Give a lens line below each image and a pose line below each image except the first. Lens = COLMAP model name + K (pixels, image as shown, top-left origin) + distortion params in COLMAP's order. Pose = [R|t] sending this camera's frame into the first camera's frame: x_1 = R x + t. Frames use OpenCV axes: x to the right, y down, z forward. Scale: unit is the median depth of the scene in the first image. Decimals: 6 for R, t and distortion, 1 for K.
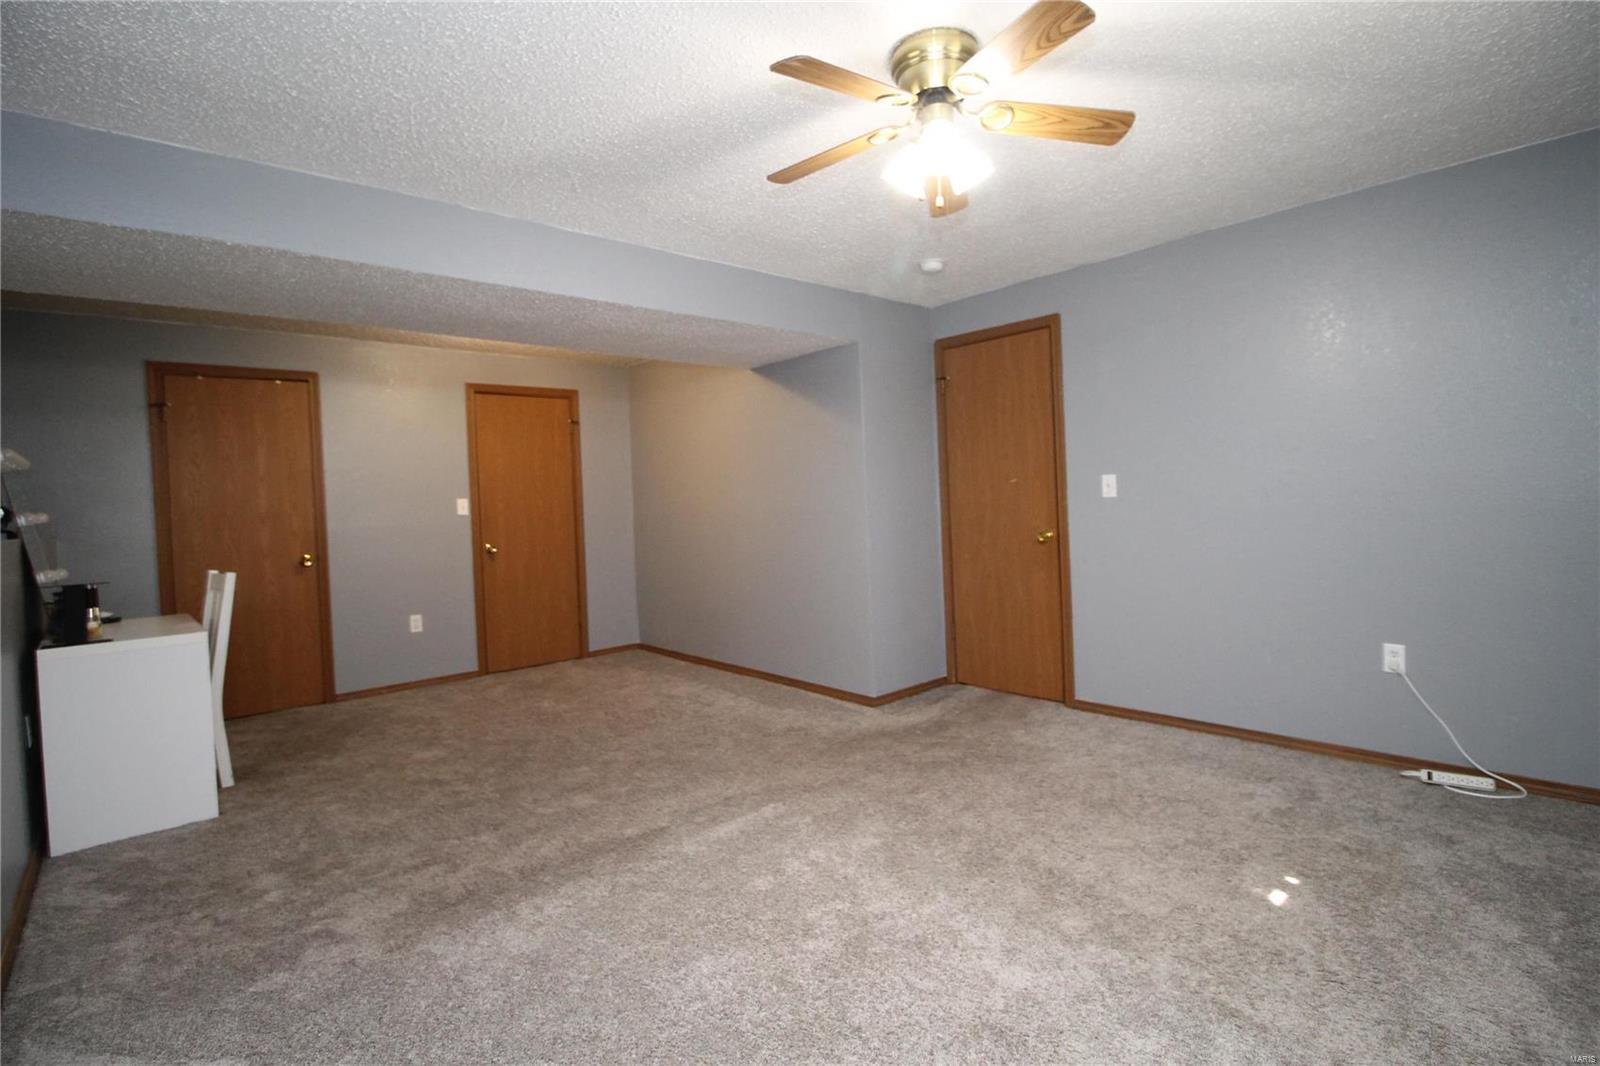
lens RADIAL K [[752.8, 0, 810.9], [0, 752.8, 511.0], [0, 0, 1]] dist [0.000775, -0.012372]
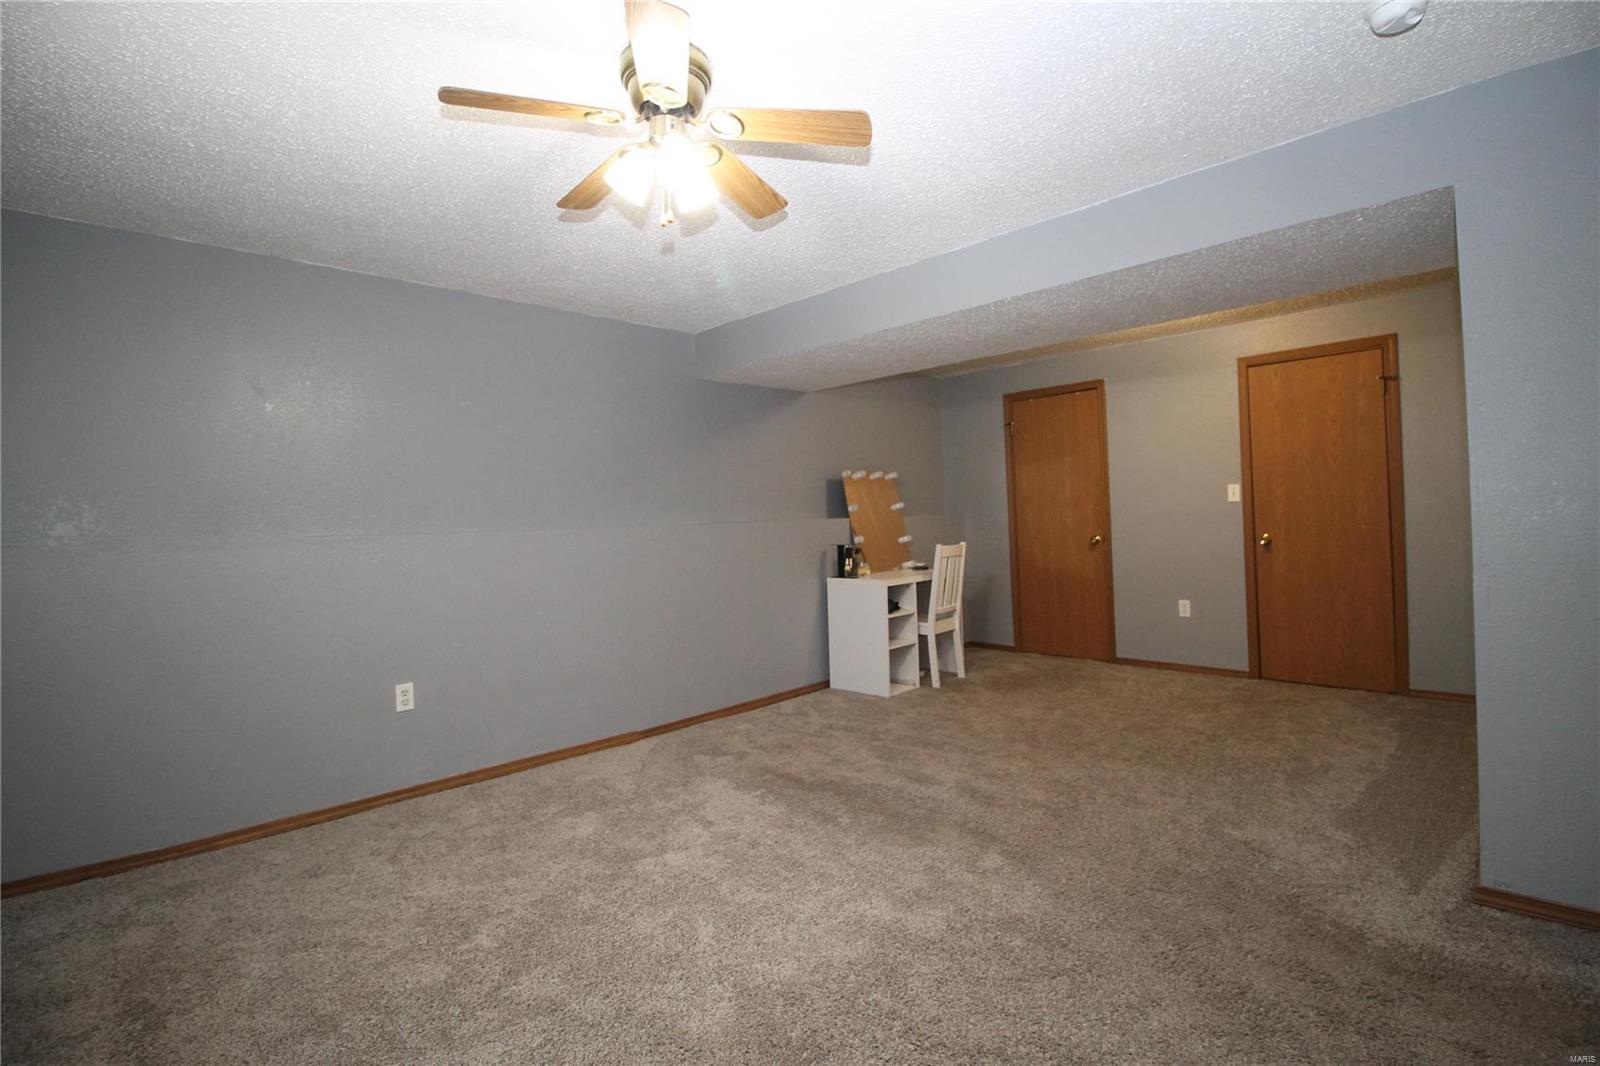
lens RADIAL K [[752.8, 0, 810.9], [0, 752.8, 511.0], [0, 0, 1]] dist [0.000775, -0.012372]
pose [[0.061279, 0.029471, -0.997686, 0.489509], [0.016755, 0.999393, 0.030550, -0.023128], [0.997980, -0.018588, 0.060748, 0.473025]]
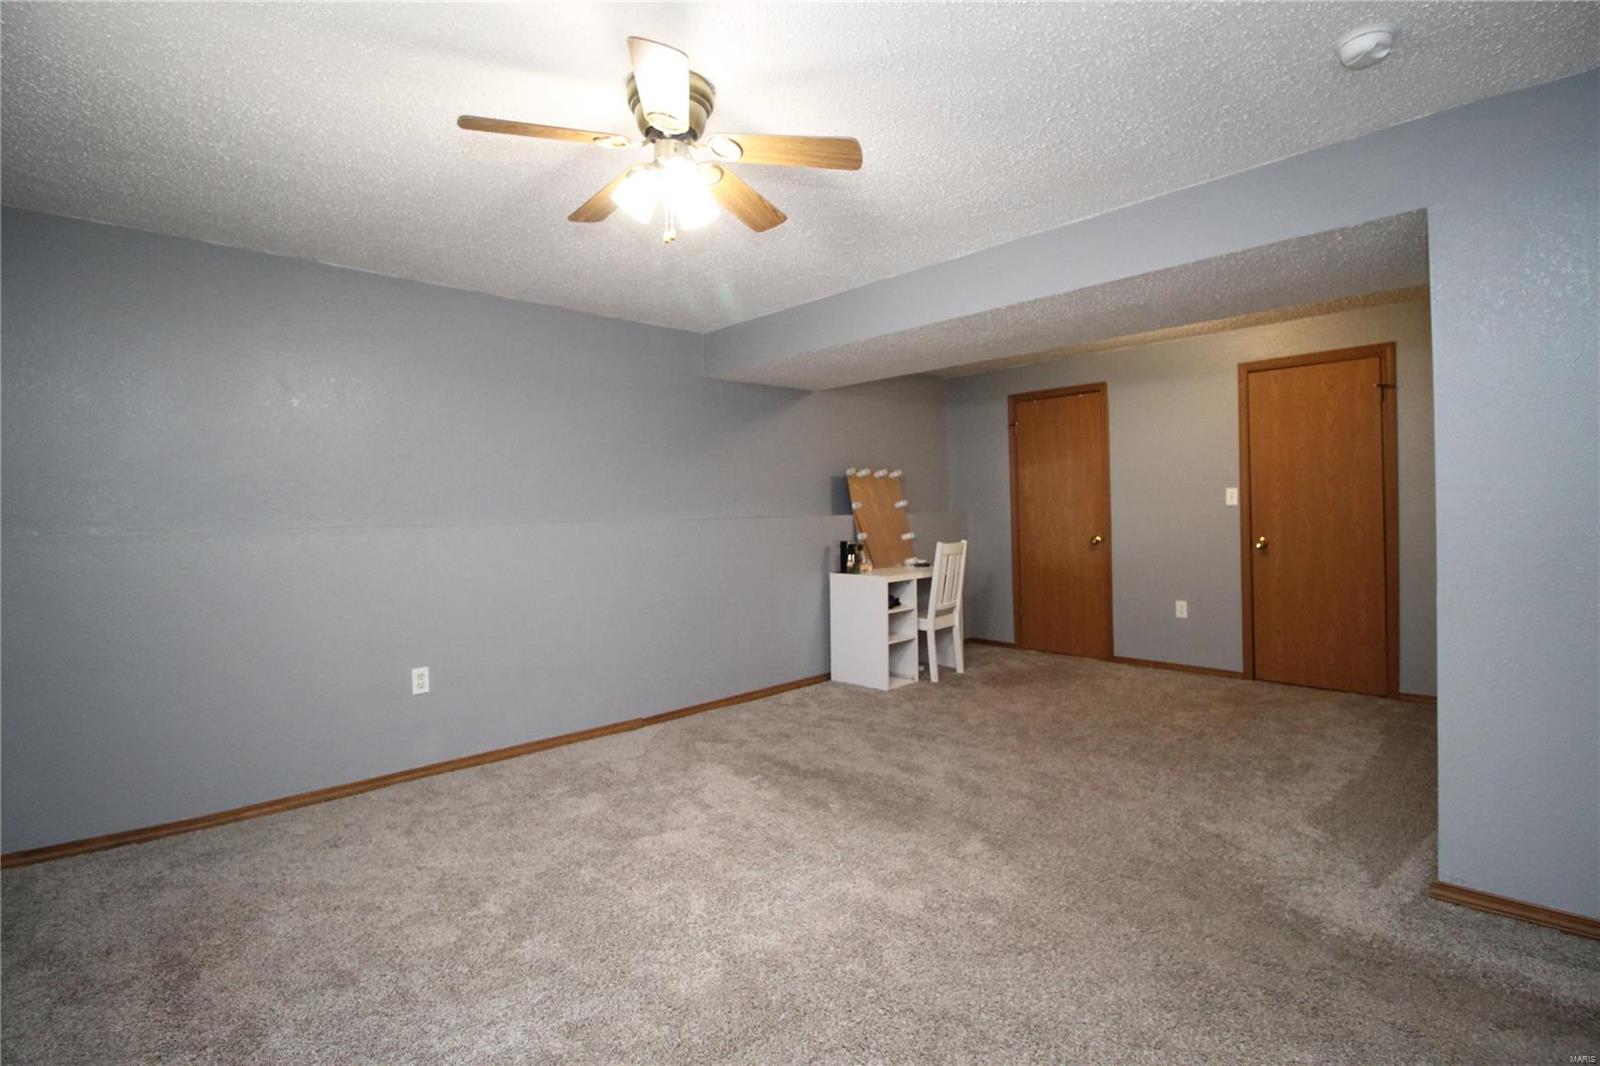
lens RADIAL K [[752.8, 0, 810.9], [0, 752.8, 511.0], [0, 0, 1]] dist [0.000775, -0.012372]
pose [[0.042778, 0.039270, -0.998313, 0.516342], [0.001768, 0.999223, 0.039381, -0.028798], [0.999083, -0.003449, 0.042676, 0.485214]]
